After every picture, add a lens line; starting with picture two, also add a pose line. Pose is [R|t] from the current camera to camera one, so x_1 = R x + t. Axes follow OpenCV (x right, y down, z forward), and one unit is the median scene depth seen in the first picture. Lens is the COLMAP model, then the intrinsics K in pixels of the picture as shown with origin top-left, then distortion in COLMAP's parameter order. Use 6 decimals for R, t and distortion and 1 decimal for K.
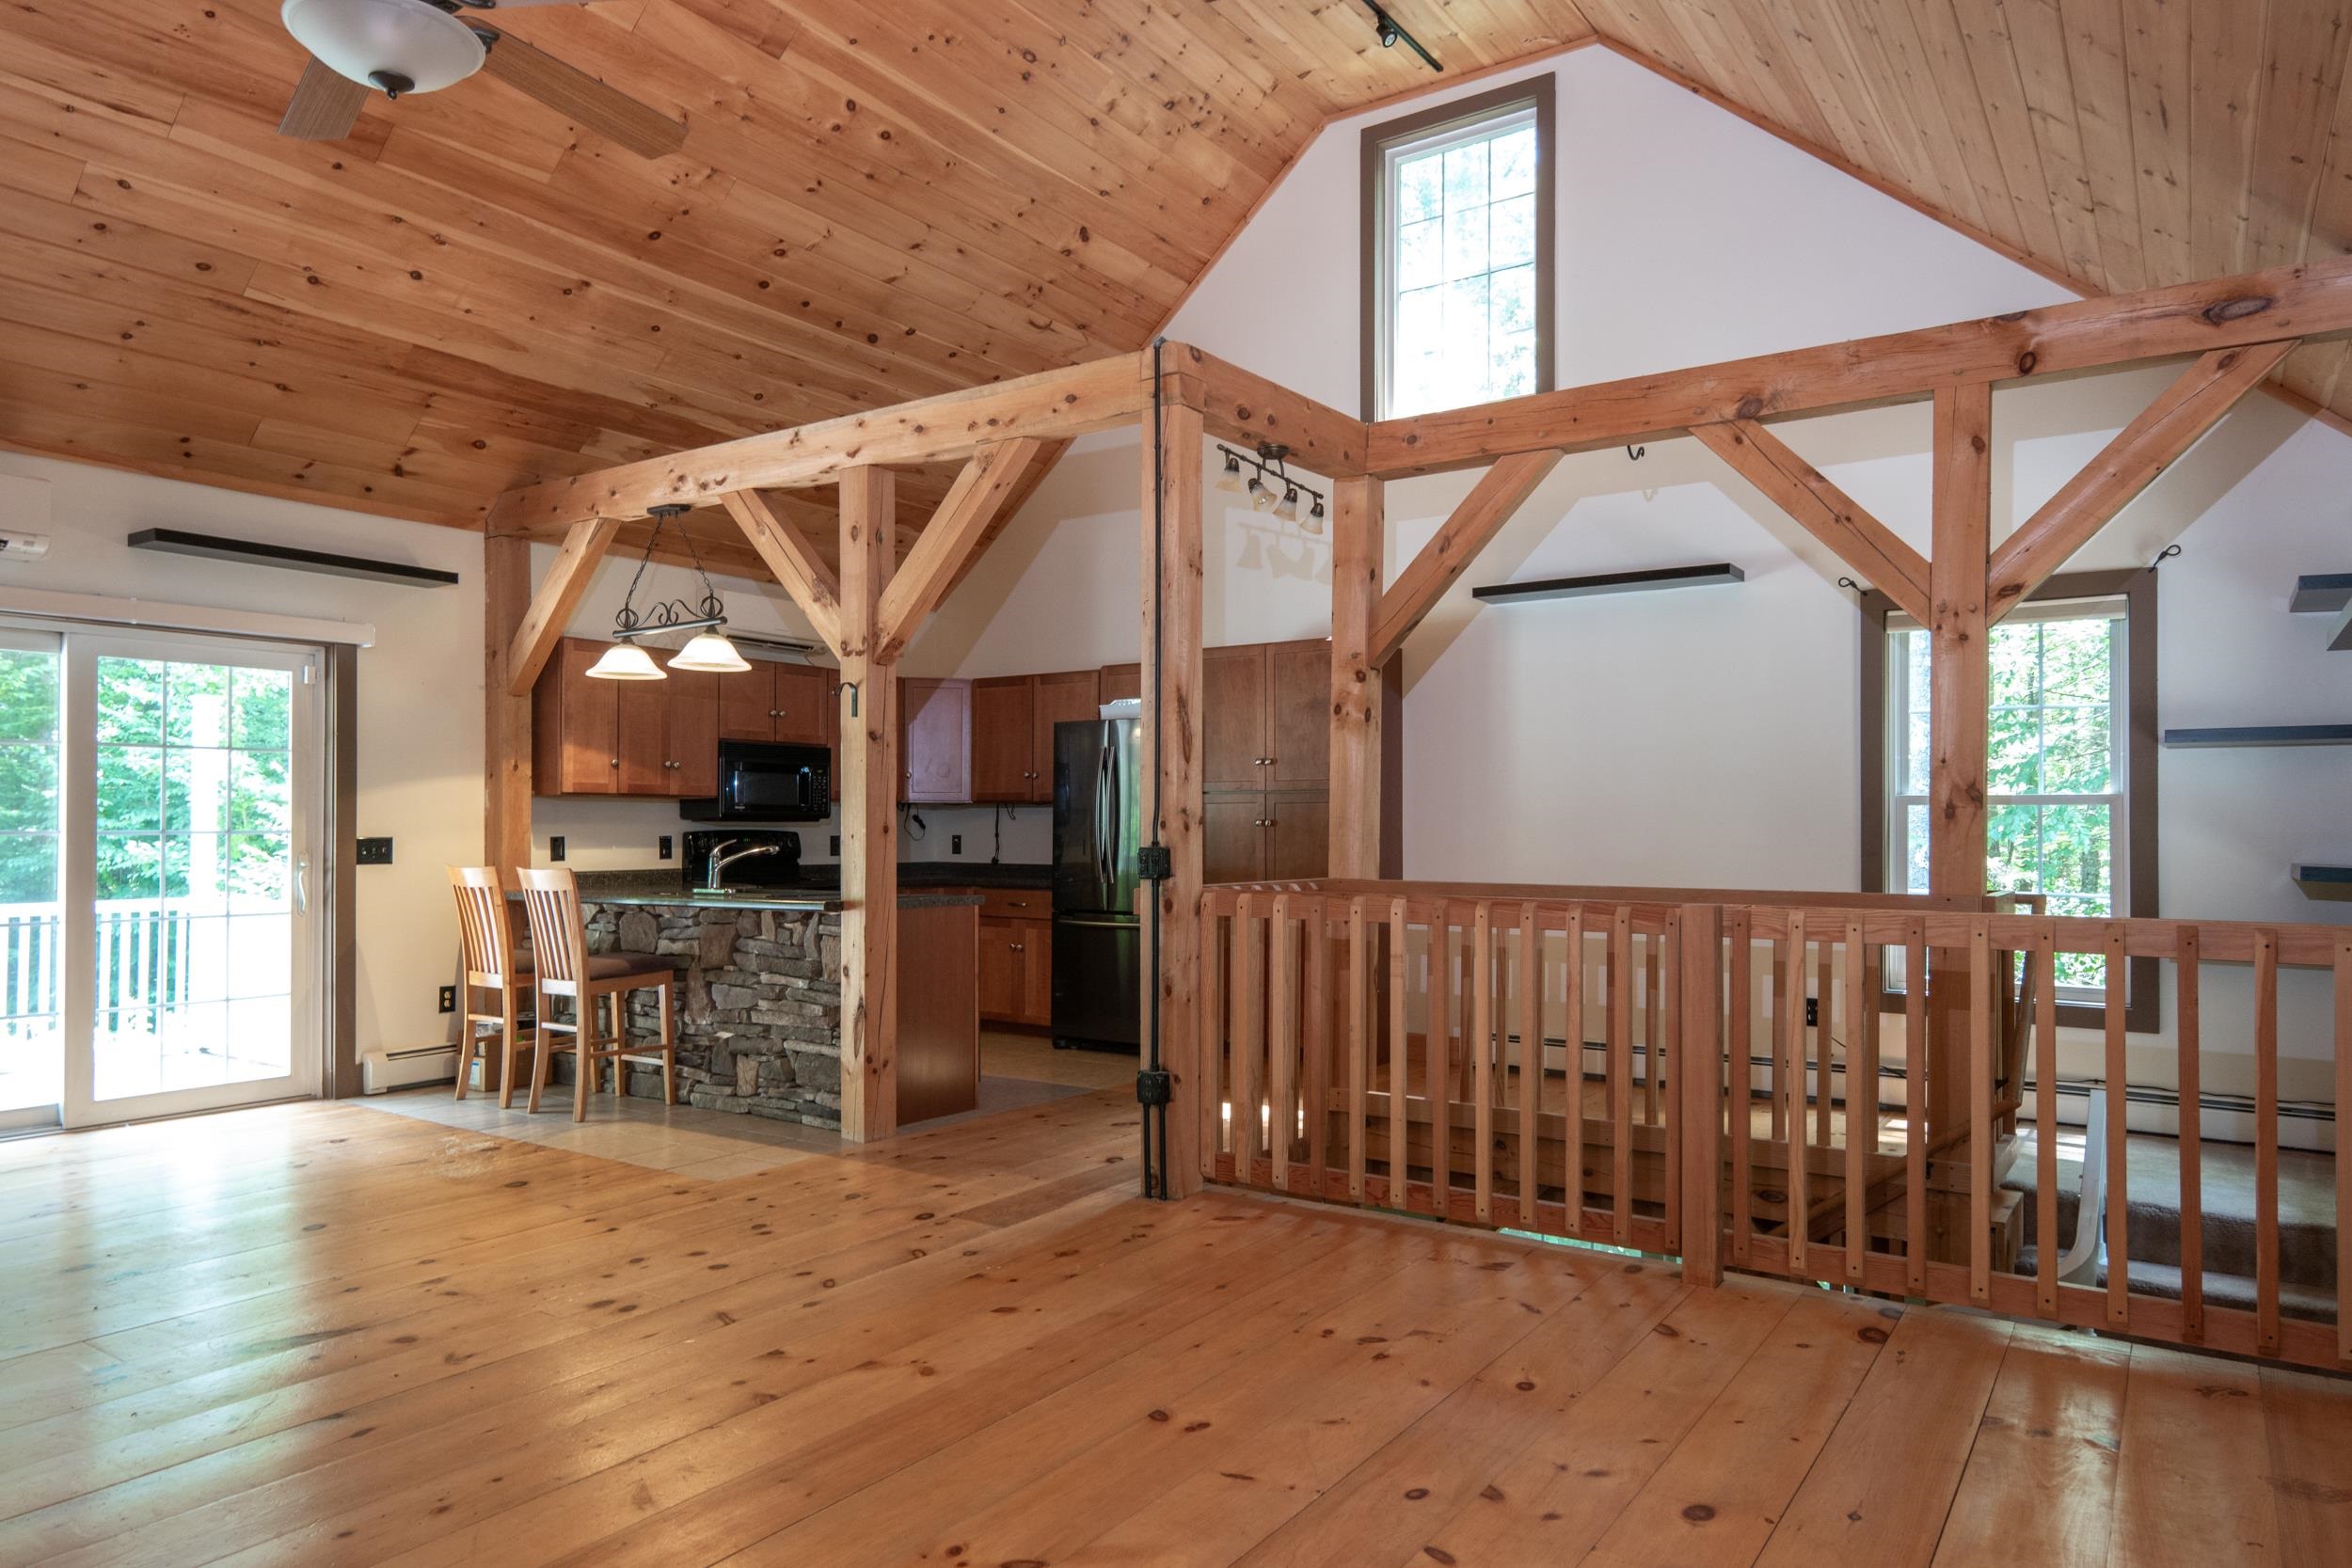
lens RADIAL K [[1487.9, 0, 1168.6], [0, 1487.9, 817.4], [0, 0, 1]] dist [0.001205, 0.004190]
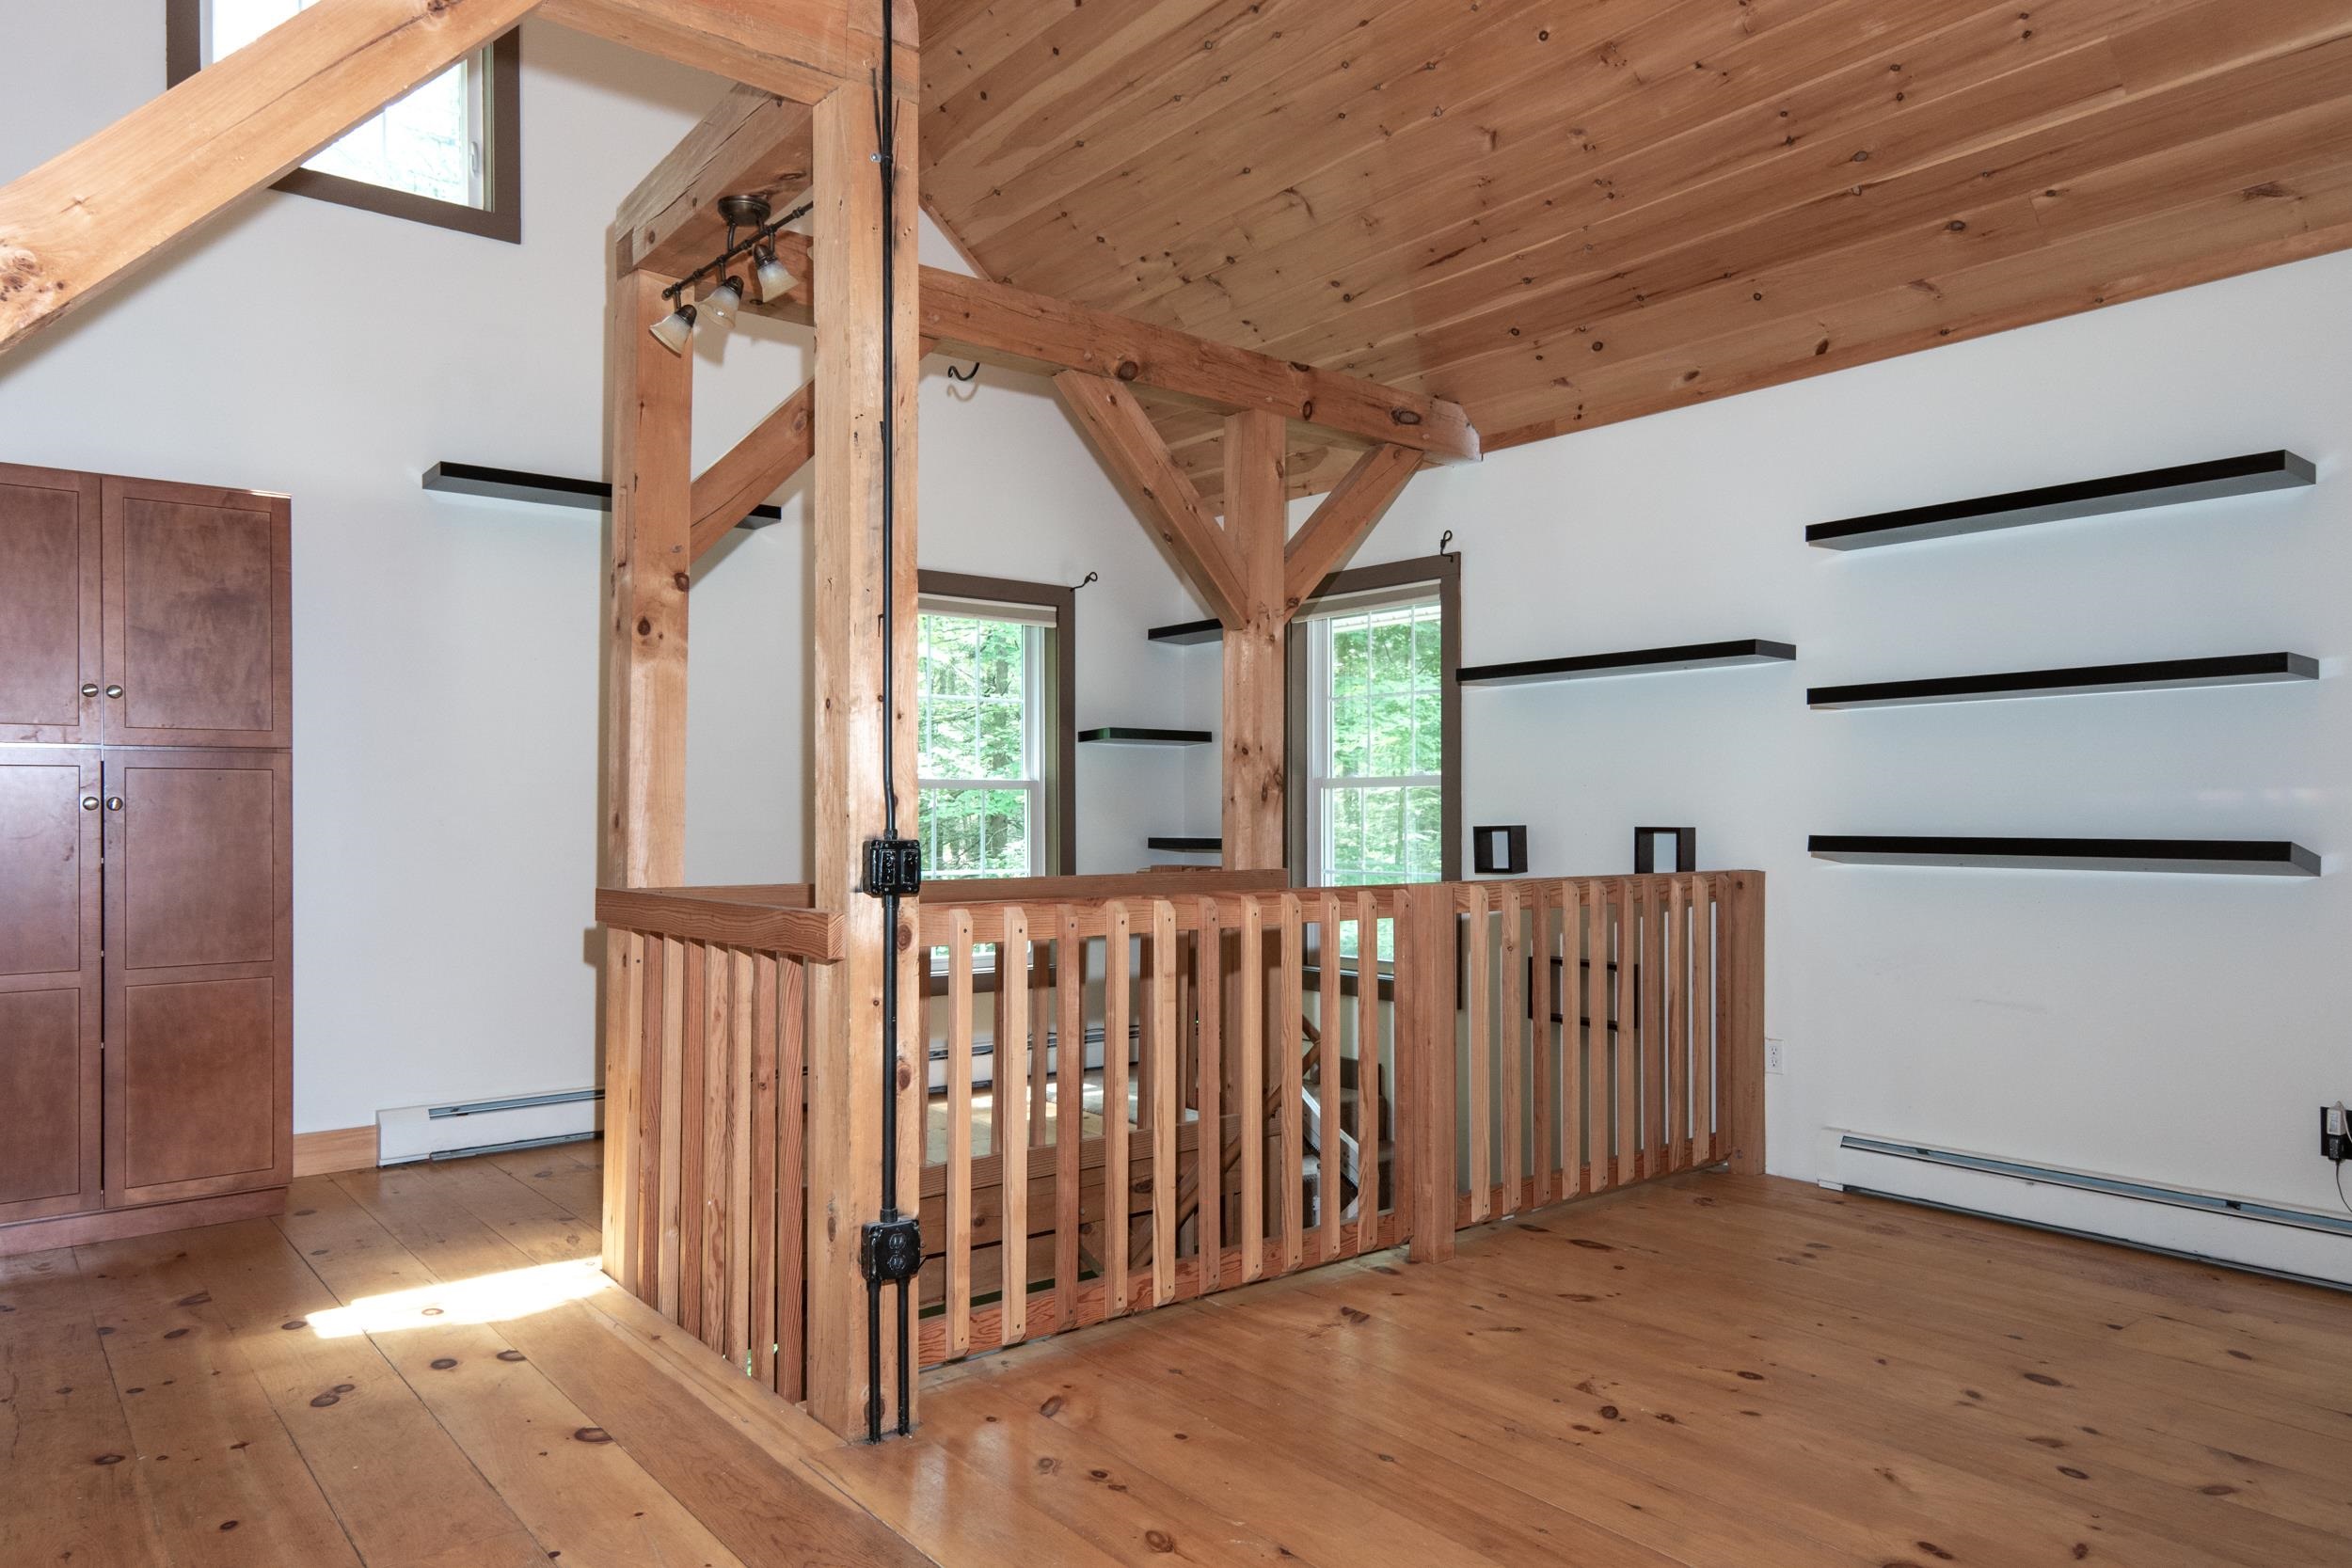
lens RADIAL K [[1487.9, 0, 1168.6], [0, 1487.9, 817.4], [0, 0, 1]] dist [0.001205, 0.004190]
pose [[0.292160, -0.000058, 0.956369, -0.631629], [-0.001976, 0.999998, 0.000664, 0.013944], [-0.956367, -0.002084, 0.292159, 0.851069]]
